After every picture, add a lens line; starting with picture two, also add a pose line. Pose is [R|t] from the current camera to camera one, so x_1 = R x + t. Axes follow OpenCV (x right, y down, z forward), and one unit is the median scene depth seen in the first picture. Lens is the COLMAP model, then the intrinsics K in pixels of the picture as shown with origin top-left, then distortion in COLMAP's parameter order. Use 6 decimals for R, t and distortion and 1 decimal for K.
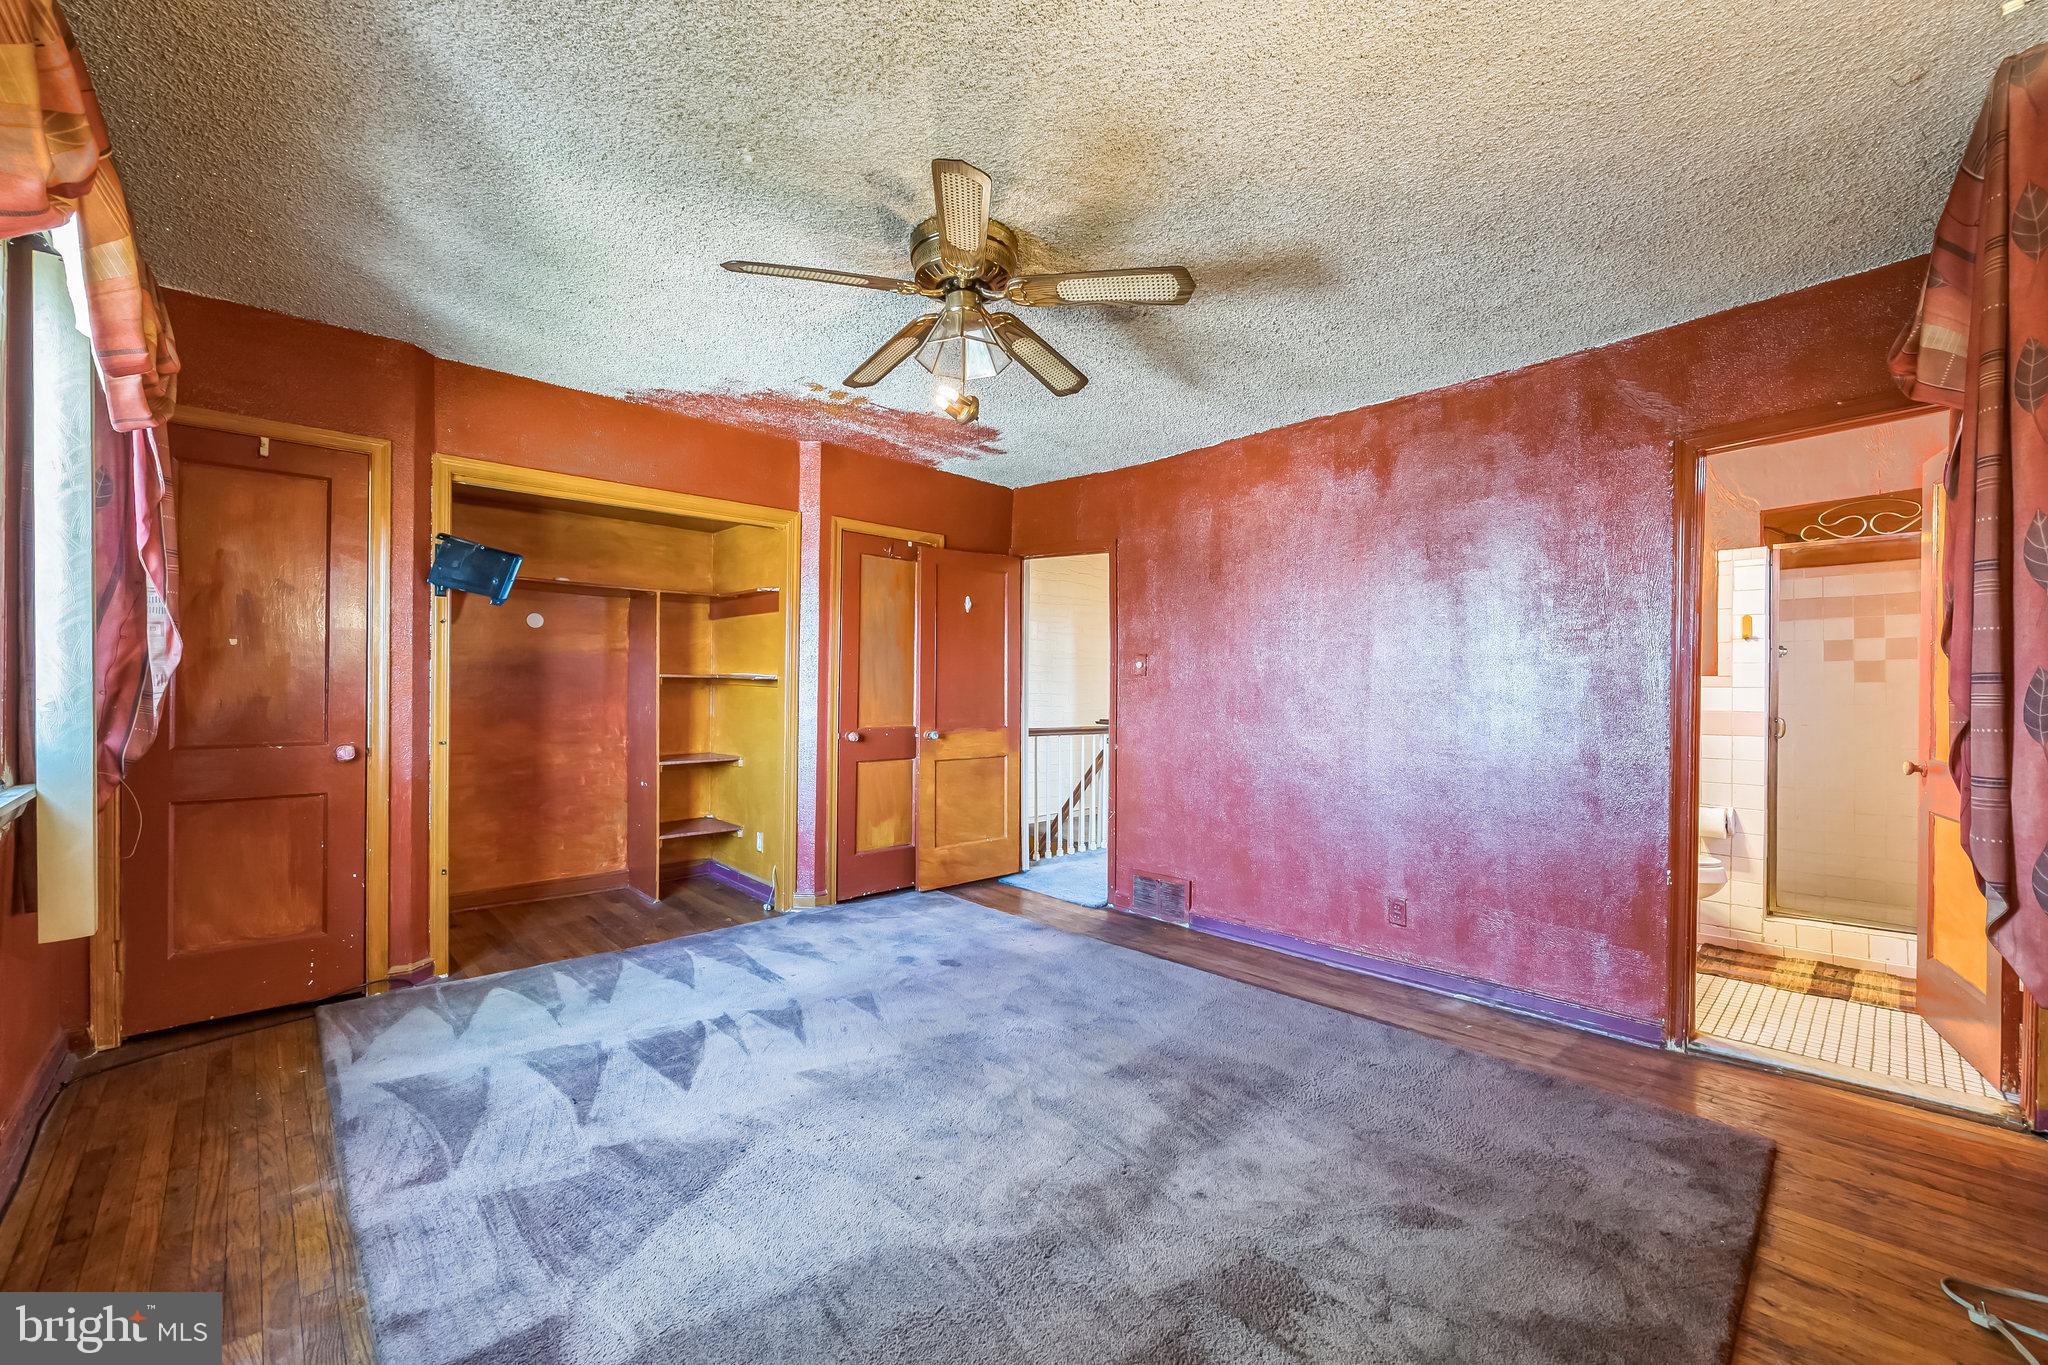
lens RADIAL K [[815.6, 0, 1016.2], [0, 815.6, 685.7], [0, 0, 1]] dist [-0.000932, -0.000136]
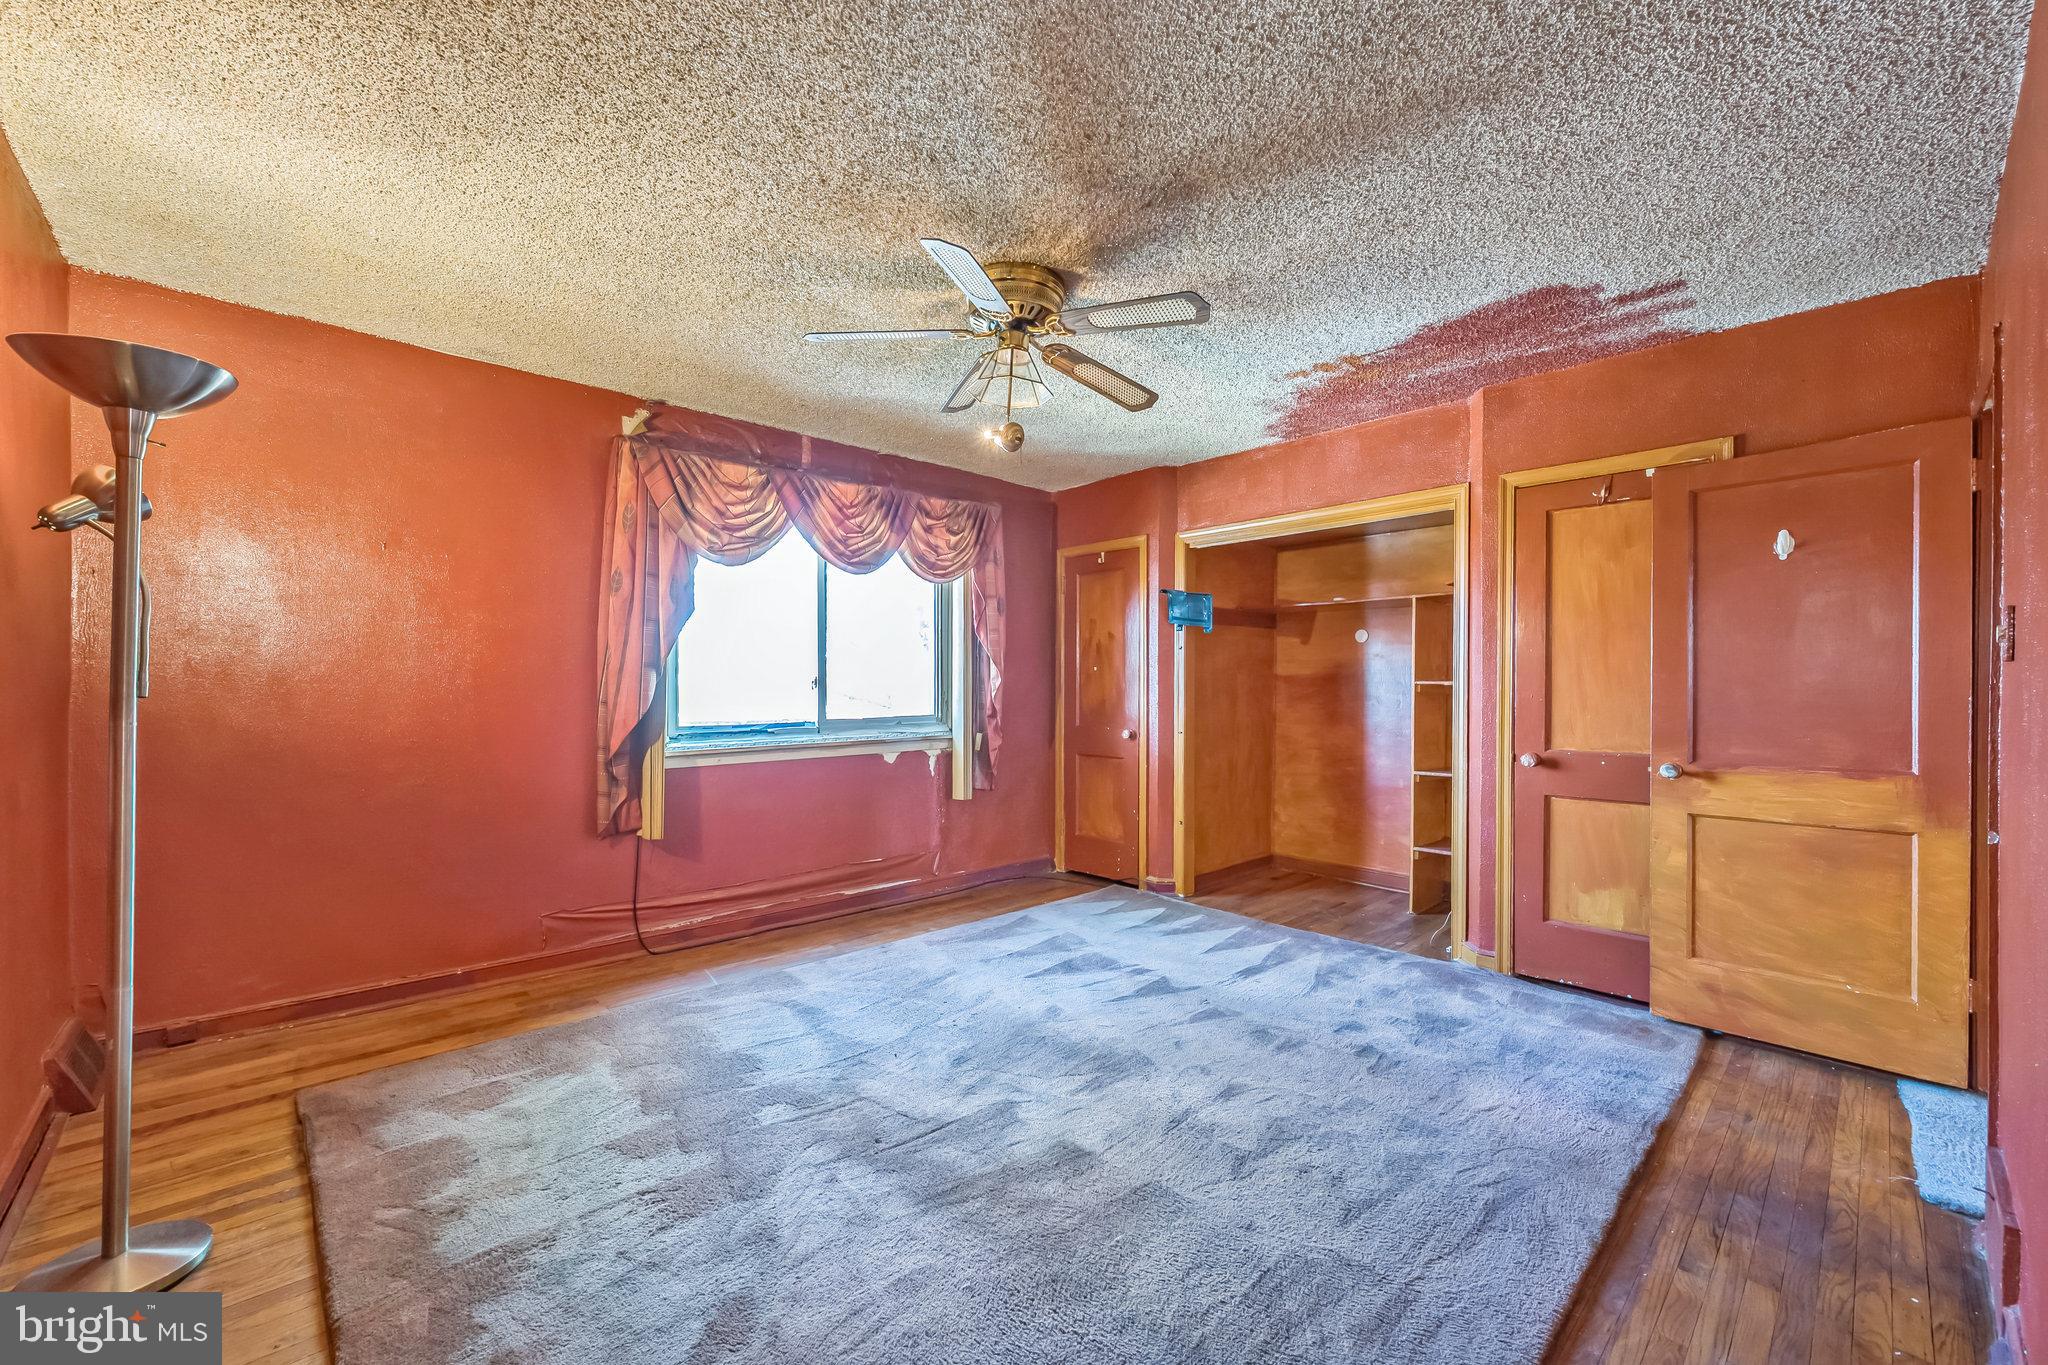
lens RADIAL K [[815.6, 0, 1022.6], [0, 815.6, 691.8], [0, 0, 1]] dist [-0.000932, -0.000136]
pose [[0.005103, -0.004736, -0.999976, 0.659239], [-0.001477, 0.999988, -0.004744, 0.004929], [0.999986, 0.001501, 0.005096, 0.642919]]
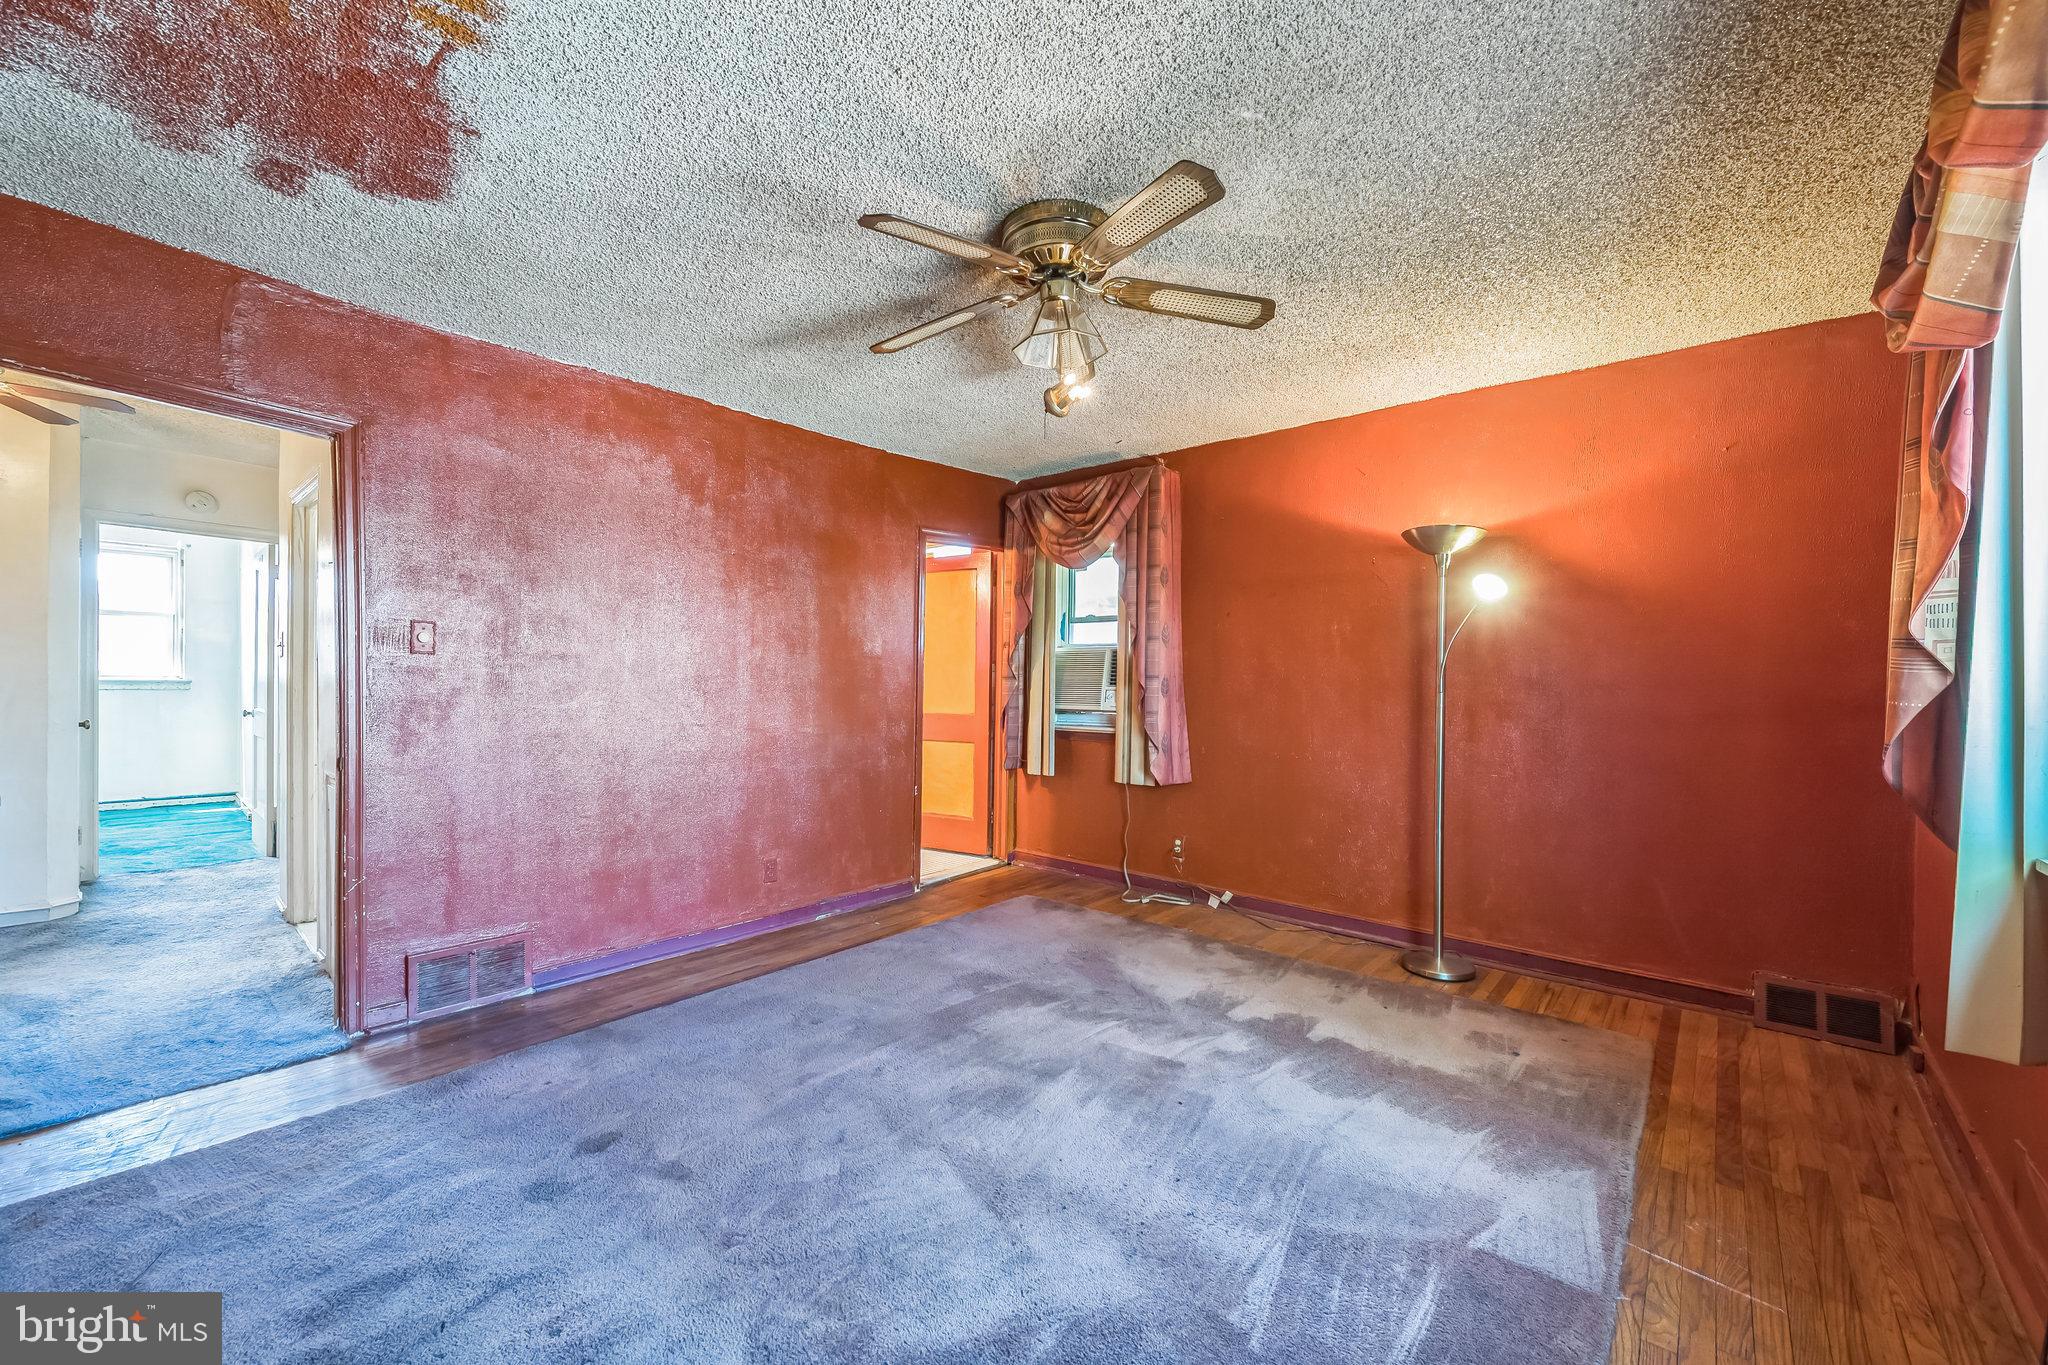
lens RADIAL K [[815.6, 0, 1020.8], [0, 815.6, 681.8], [0, 0, 1]] dist [-0.000932, -0.000136]
pose [[-0.116540, -0.010404, 0.993131, -0.667525], [-0.018686, 0.999791, 0.008281, -0.004973], [-0.993010, -0.017592, -0.116710, 0.737808]]
